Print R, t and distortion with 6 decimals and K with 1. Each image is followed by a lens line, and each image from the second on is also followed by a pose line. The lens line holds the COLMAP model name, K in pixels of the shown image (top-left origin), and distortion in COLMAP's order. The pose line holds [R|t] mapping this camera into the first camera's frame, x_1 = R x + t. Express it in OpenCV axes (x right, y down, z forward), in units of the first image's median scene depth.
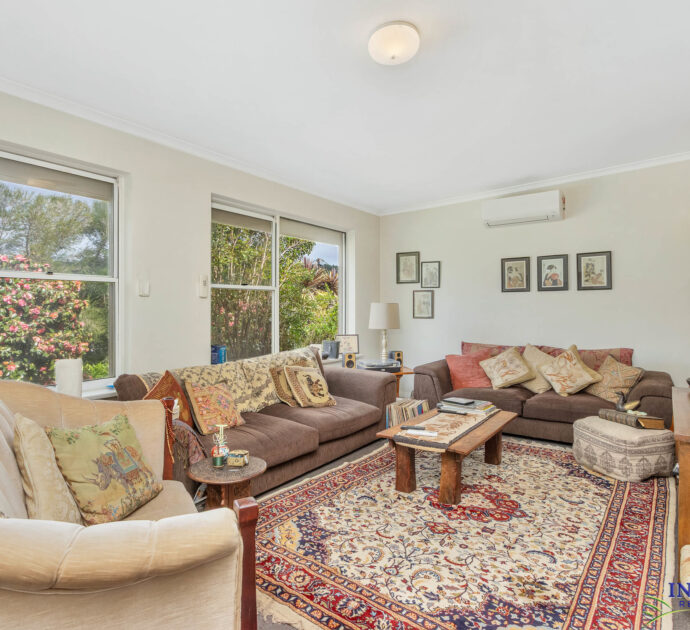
lens RADIAL K [[446.3, 0, 339.5], [0, 446.3, 315.6], [0, 0, 1]] dist [0.022513, -0.000968]
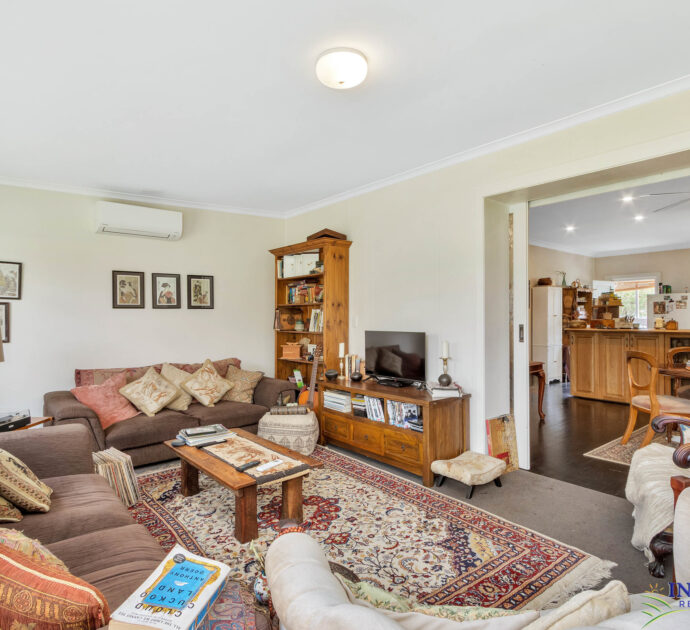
lens RADIAL K [[446.3, 0, 339.5], [0, 446.3, 315.6], [0, 0, 1]] dist [0.022513, -0.000968]
pose [[0.242848, 0.000771, 0.970064, -0.447999], [0.018938, 0.999805, -0.005536, -0.028093], [-0.969879, 0.019715, 0.242786, 0.402021]]
